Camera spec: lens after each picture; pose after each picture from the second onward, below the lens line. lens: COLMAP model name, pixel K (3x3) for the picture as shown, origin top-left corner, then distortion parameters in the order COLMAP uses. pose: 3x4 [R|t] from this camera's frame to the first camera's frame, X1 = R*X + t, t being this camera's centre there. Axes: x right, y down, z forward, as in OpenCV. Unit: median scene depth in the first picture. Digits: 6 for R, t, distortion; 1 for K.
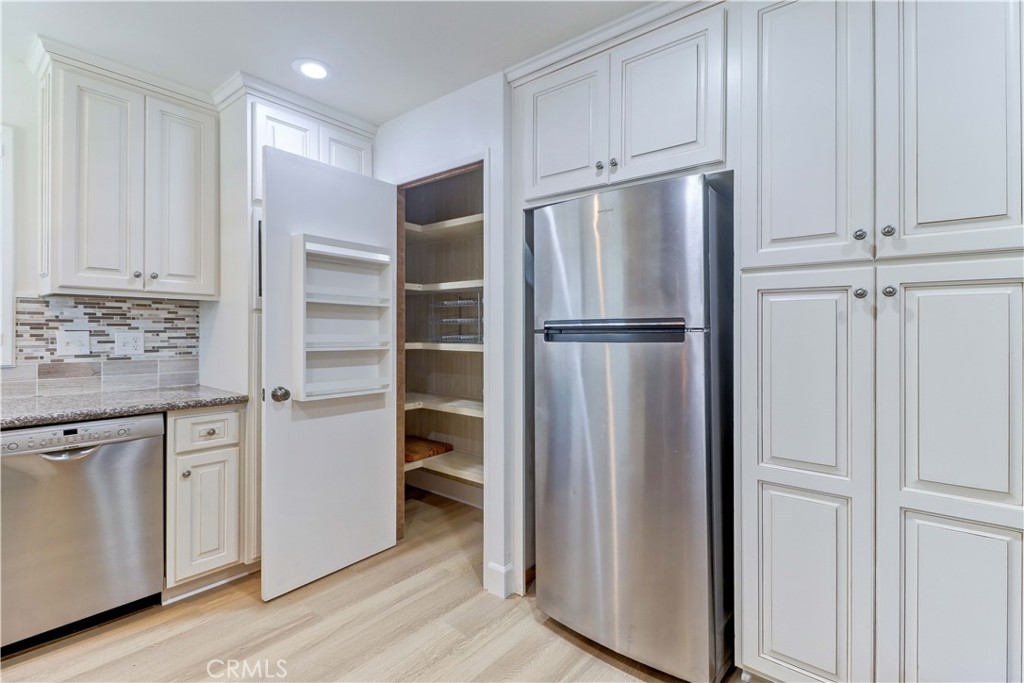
lens RADIAL K [[472.7, 0, 518.3], [0, 472.7, 330.7], [0, 0, 1]] dist [0.023162, -0.014932]
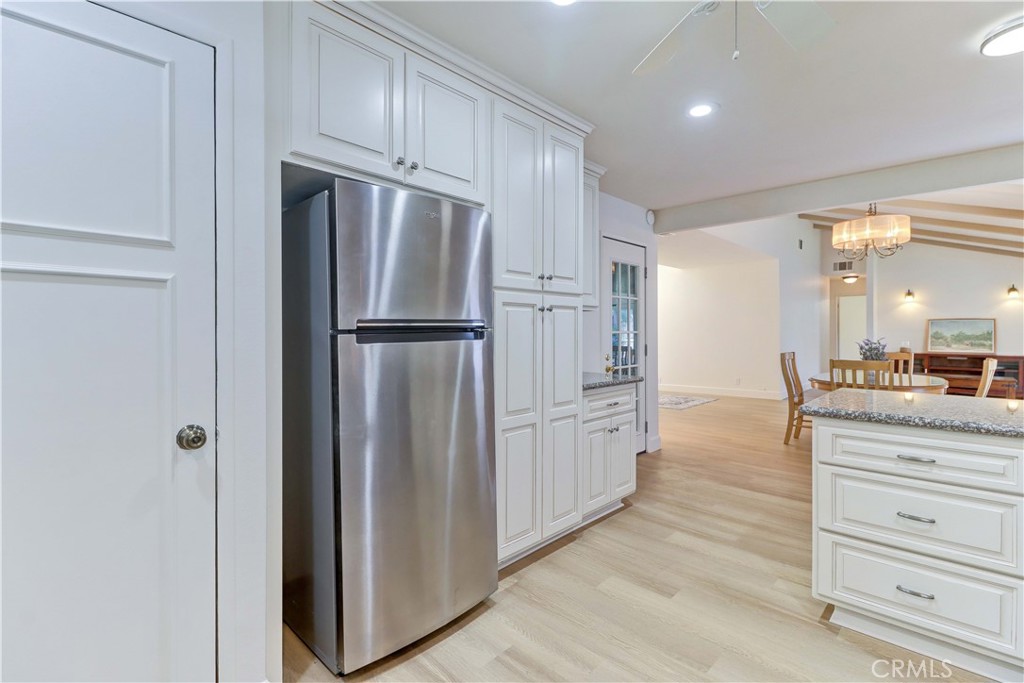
lens RADIAL K [[472.7, 0, 518.3], [0, 472.7, 330.7], [0, 0, 1]] dist [0.023162, -0.014932]
pose [[0.076705, -0.009122, 0.997012, -0.851767], [-0.000841, 0.999957, 0.009214, -0.009575], [-0.997053, -0.001545, 0.076694, 0.740393]]
